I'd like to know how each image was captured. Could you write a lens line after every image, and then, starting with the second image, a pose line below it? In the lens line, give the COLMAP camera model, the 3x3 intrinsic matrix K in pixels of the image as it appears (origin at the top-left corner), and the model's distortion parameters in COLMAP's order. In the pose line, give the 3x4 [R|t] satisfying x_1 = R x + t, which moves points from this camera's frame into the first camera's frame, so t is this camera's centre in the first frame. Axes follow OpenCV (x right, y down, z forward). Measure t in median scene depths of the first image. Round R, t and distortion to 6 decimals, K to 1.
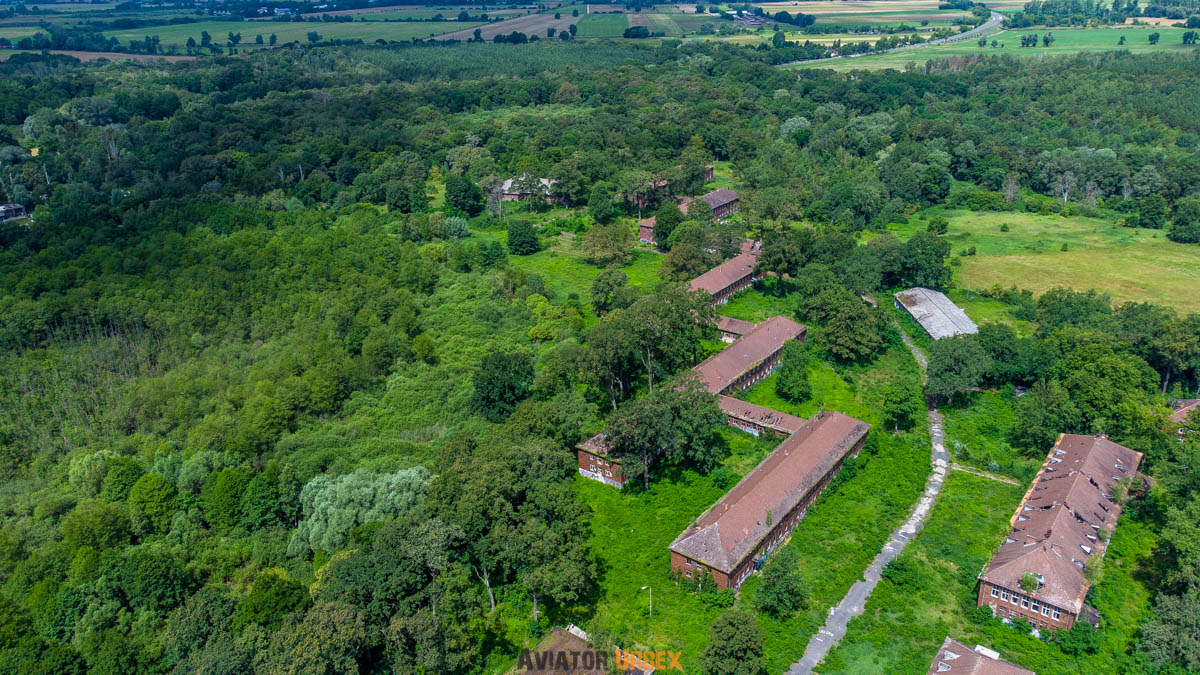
lens RADIAL K [[888.5, 0, 590.5], [0, 888.5, 345.7], [0, 0, 1]] dist [0.030013, 0.039920]
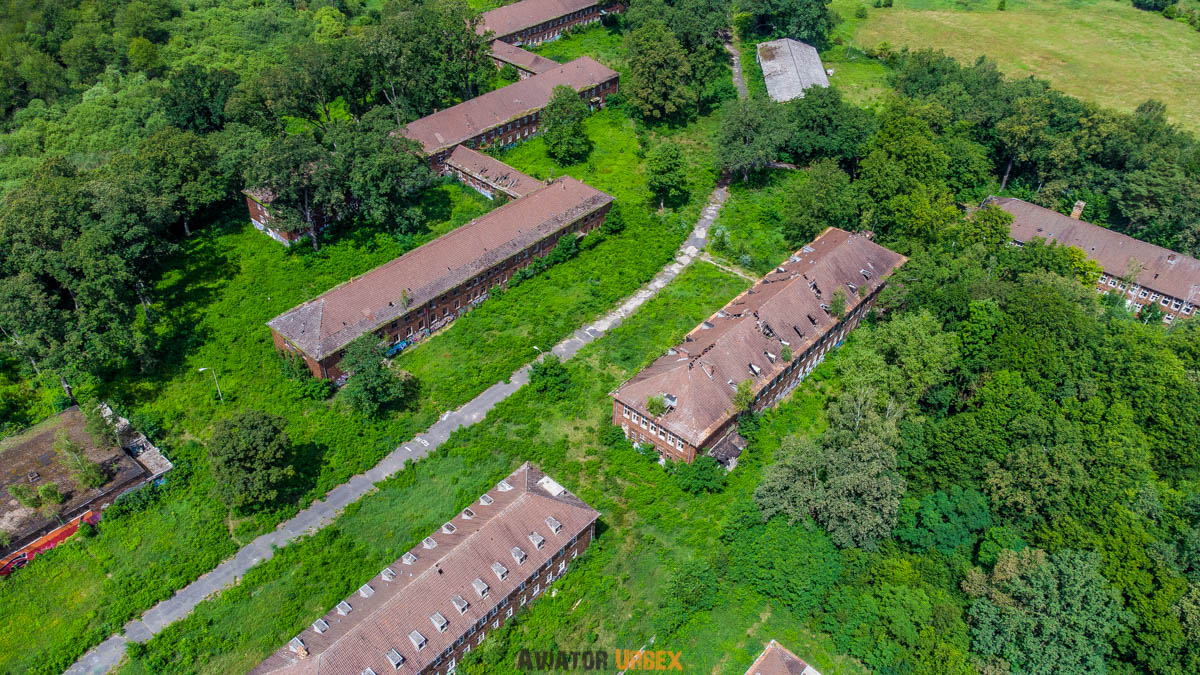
lens RADIAL K [[888.5, 0, 607.6], [0, 888.5, 337.7], [0, 0, 1]] dist [0.030013, 0.039920]
pose [[0.995686, 0.091582, -0.014896, 0.313554], [-0.084778, 0.963204, 0.255049, 0.005356], [0.037706, -0.252686, 0.966813, 0.173716]]
